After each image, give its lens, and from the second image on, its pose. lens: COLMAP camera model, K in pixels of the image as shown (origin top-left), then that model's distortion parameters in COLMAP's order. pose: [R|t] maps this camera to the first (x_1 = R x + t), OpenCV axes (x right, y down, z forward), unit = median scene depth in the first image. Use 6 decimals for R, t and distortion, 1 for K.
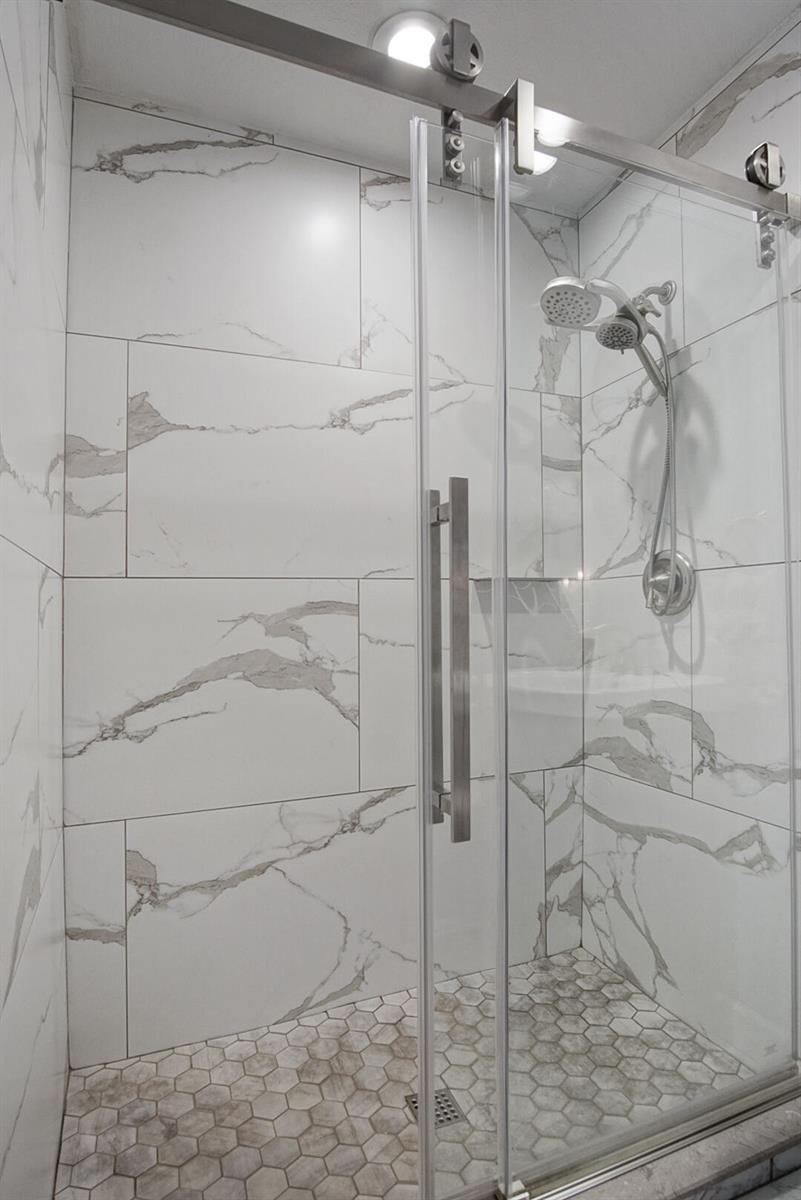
lens RADIAL K [[646.9, 0, 400.5], [0, 646.9, 600.0], [0, 0, 1]] dist [-0.030016, 0.000943]
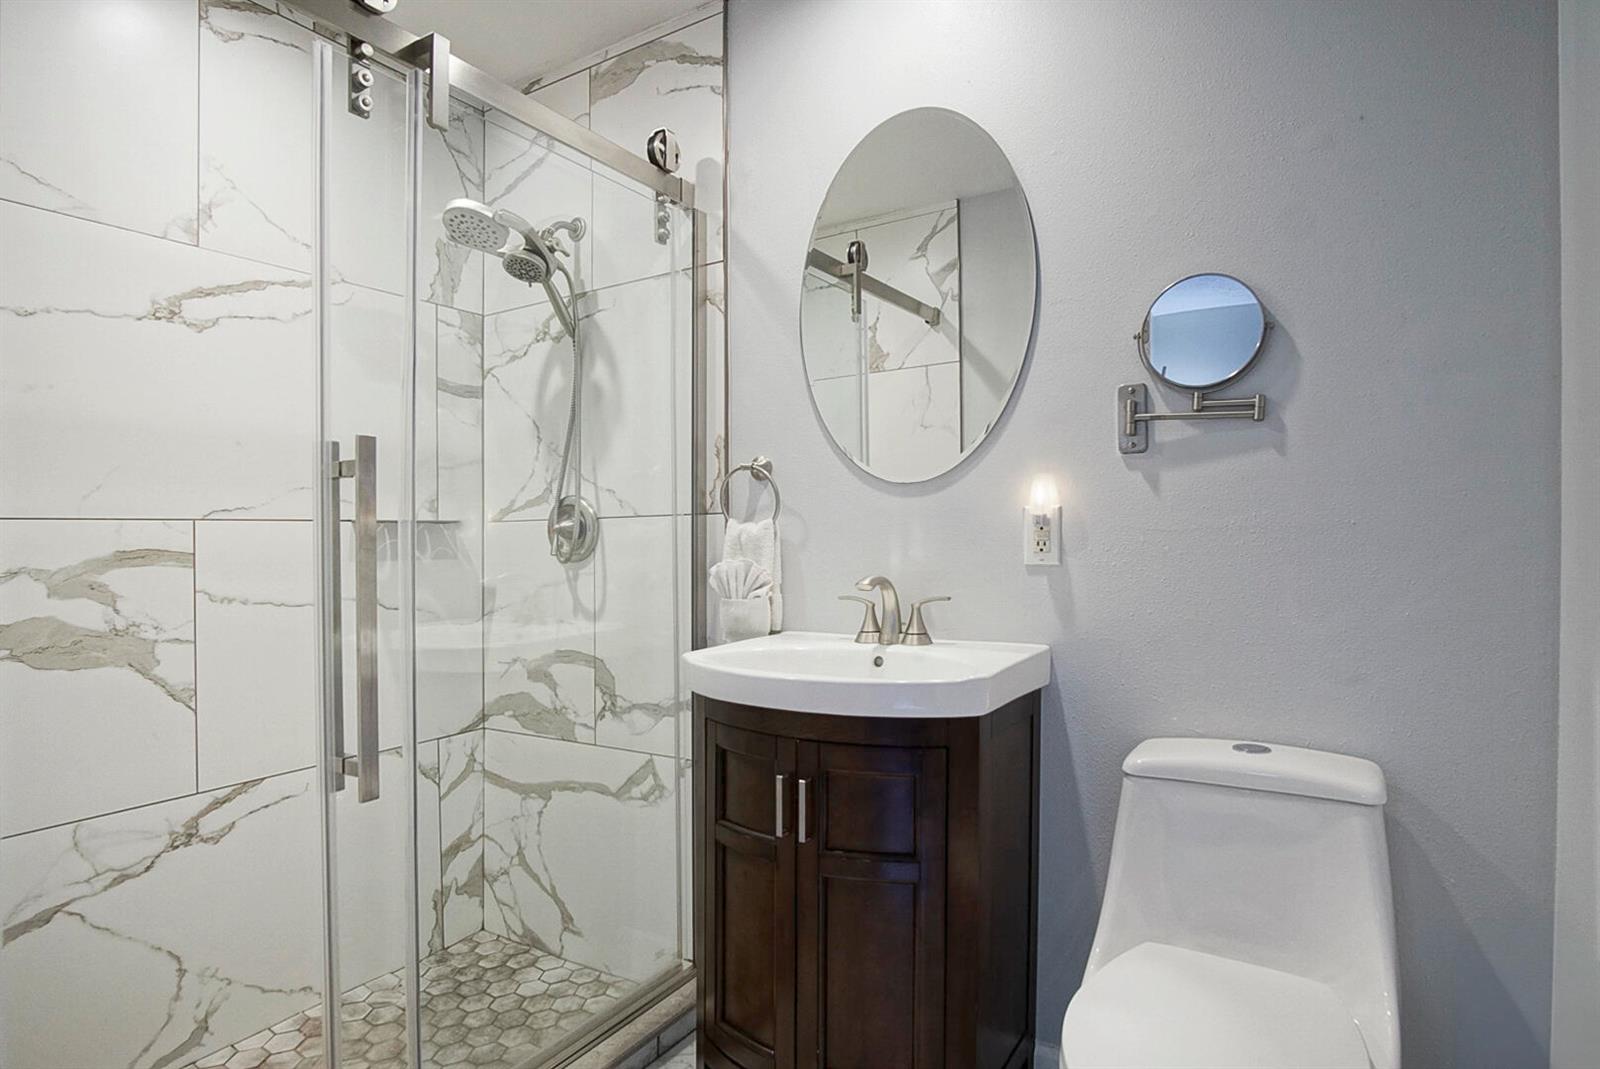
lens RADIAL K [[871.7, 0, 771.4], [0, 871.7, 537.9], [0, 0, 1]] dist [-0.027001, 0.002207]
pose [[0.821786, 0.000683, 0.569796, -0.088812], [-0.008976, 0.999891, 0.011746, -0.031045], [-0.569726, -0.014767, 0.821702, -0.255333]]
